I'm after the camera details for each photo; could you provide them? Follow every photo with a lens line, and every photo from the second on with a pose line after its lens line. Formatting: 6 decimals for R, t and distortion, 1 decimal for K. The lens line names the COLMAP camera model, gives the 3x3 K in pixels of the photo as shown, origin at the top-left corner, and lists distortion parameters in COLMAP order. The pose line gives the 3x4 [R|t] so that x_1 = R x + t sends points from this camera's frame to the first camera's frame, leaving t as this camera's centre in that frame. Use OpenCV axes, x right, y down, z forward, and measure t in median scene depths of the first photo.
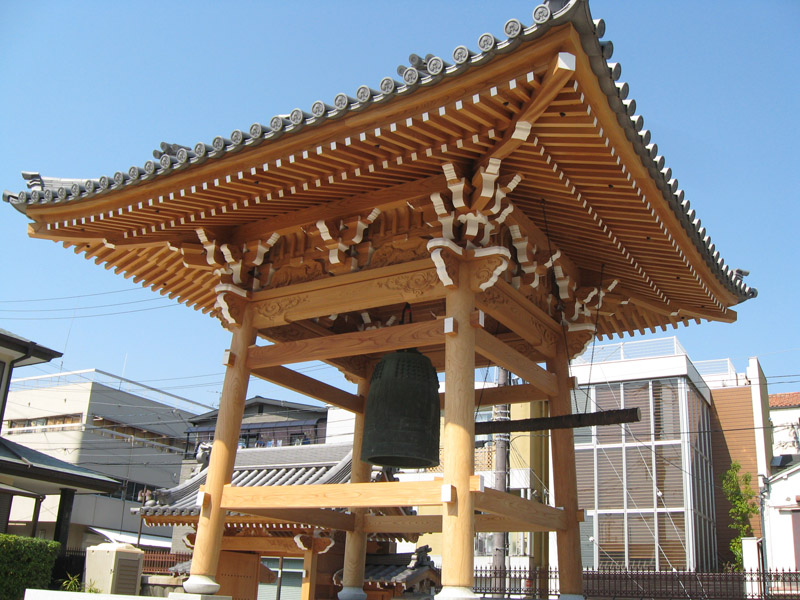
lens RADIAL K [[818.4, 0, 400.0], [0, 818.4, 300.0], [0, 0, 1]] dist [-0.117055, 0.009716]
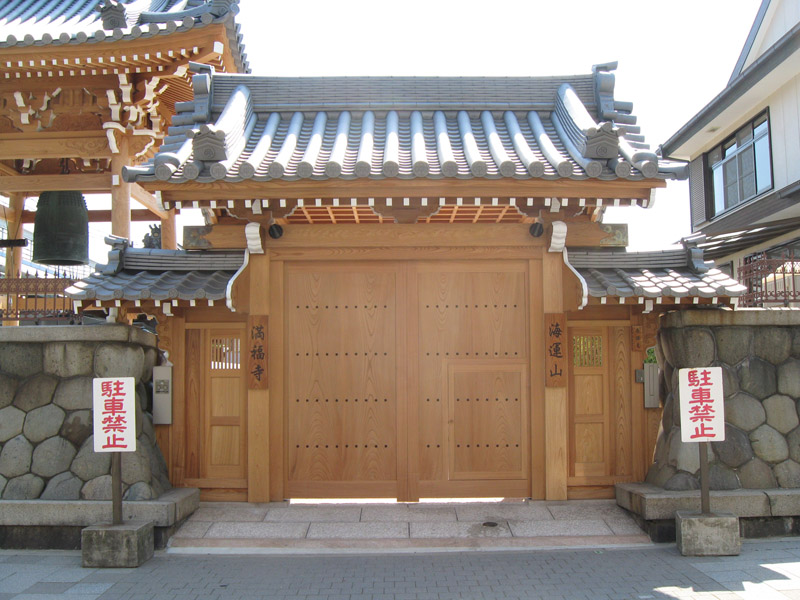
lens RADIAL K [[818.4, 0, 400.0], [0, 818.4, 300.0], [0, 0, 1]] dist [-0.117055, 0.009716]
pose [[0.845401, -0.003051, 0.534123, -0.263861], [-0.135172, 0.966210, 0.219468, -0.137488], [-0.516745, -0.257736, 0.816423, -0.513438]]
